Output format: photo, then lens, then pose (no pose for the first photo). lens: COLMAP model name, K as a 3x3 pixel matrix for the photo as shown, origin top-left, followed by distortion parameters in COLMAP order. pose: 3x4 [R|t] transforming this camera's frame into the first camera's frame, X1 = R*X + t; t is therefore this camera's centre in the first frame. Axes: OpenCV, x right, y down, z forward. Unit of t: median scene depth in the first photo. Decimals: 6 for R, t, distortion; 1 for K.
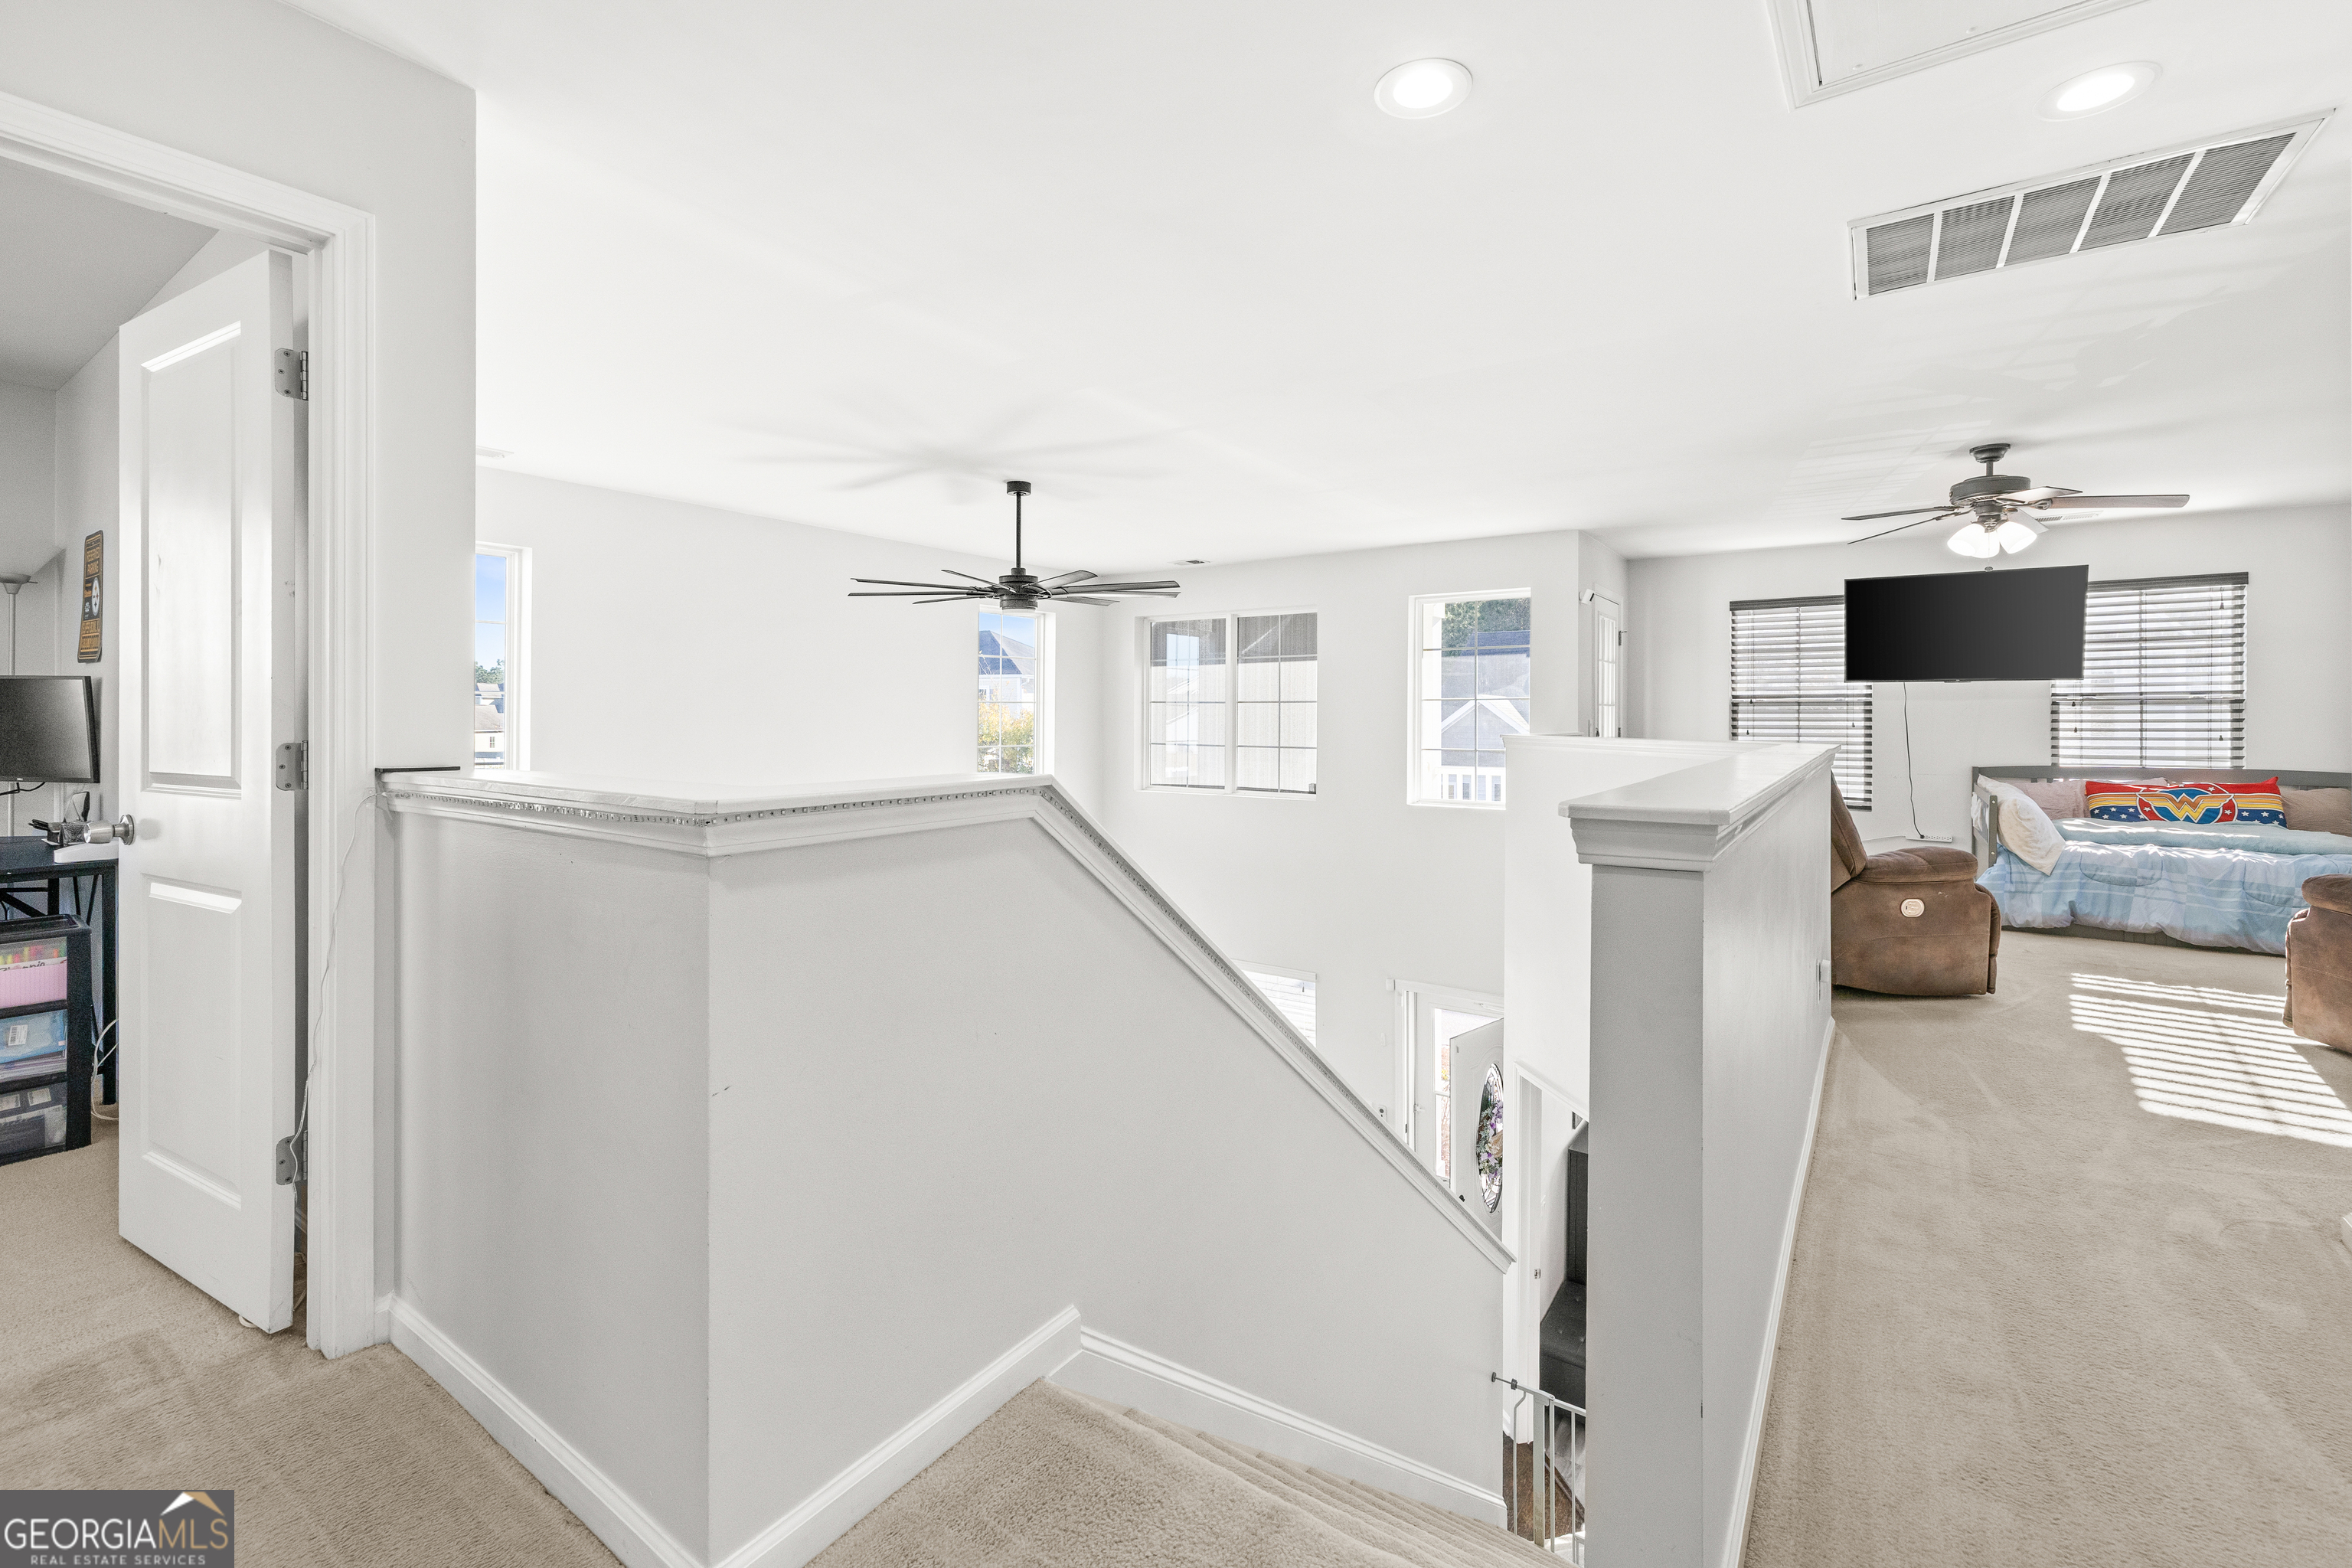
lens RADIAL K [[1053.7, 0, 1131.9], [0, 1053.7, 726.6], [0, 0, 1]] dist [0.002027, -0.000392]
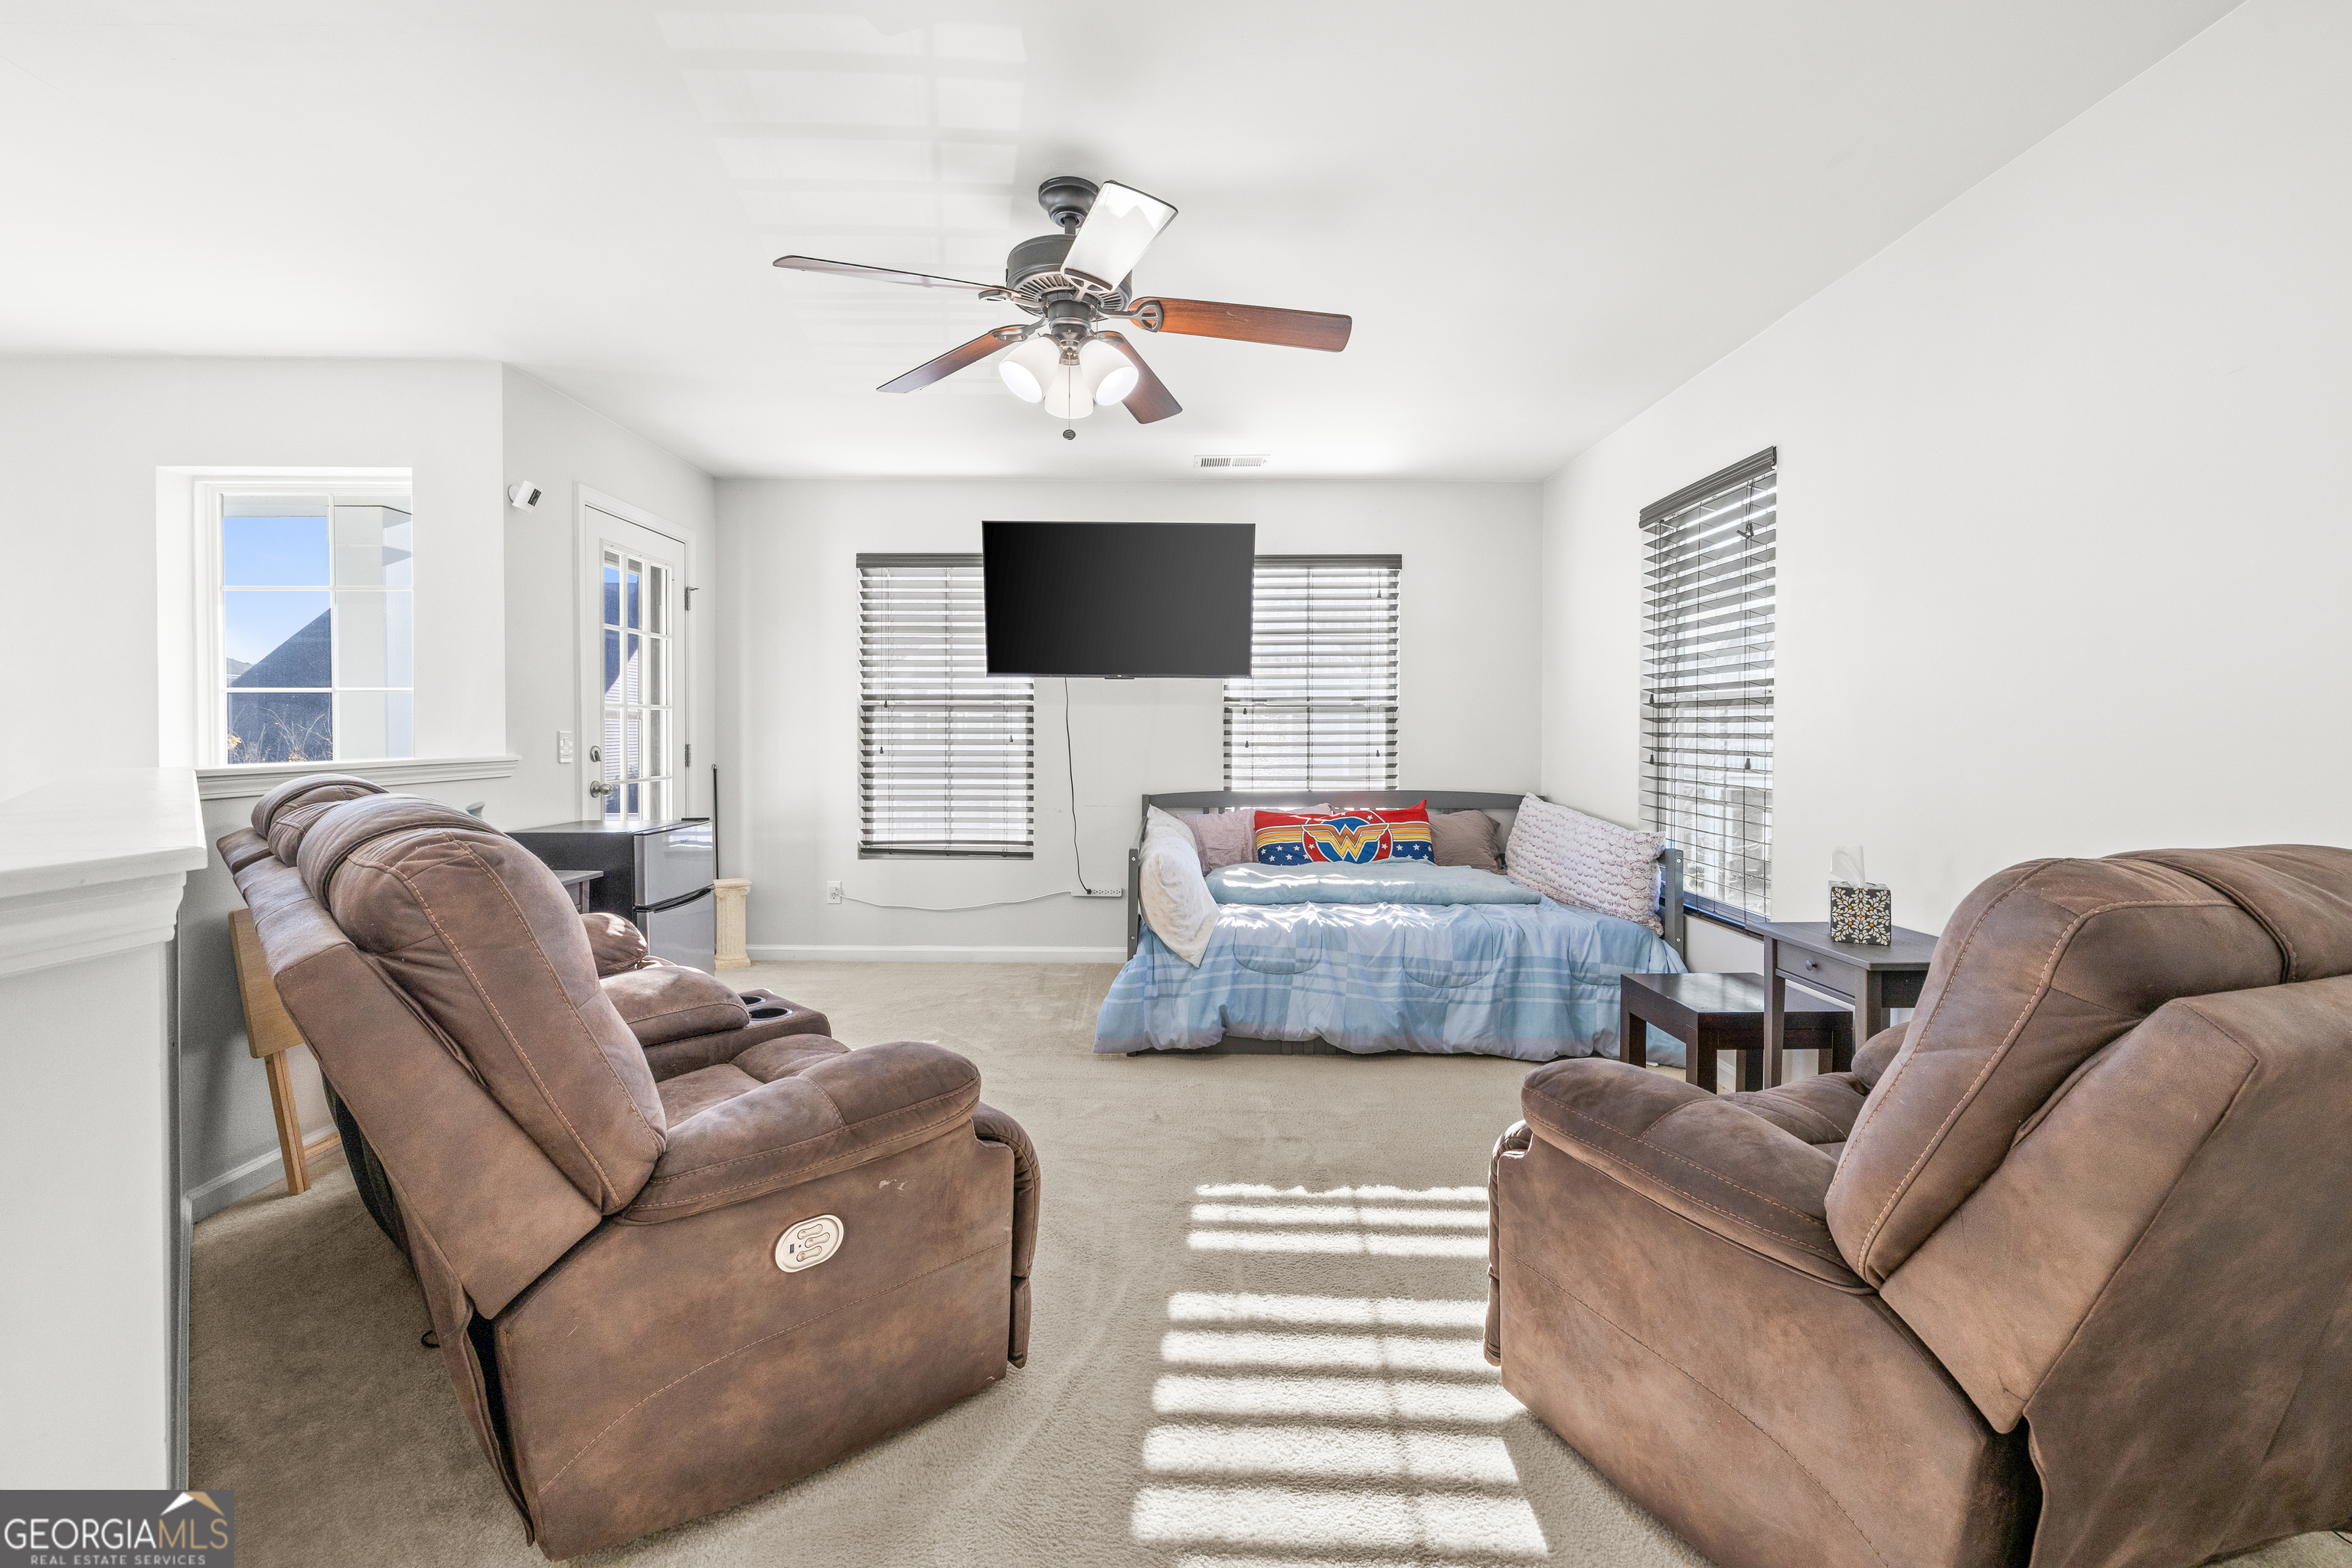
lens RADIAL K [[1053.7, 0, 1175.7], [0, 1053.7, 773.6], [0, 0, 1]] dist [0.002027, -0.000392]
pose [[0.813338, -0.023079, 0.581334, 0.422809], [0.003515, 0.999390, 0.034757, -0.002805], [-0.581781, -0.026226, 0.812922, 0.420631]]
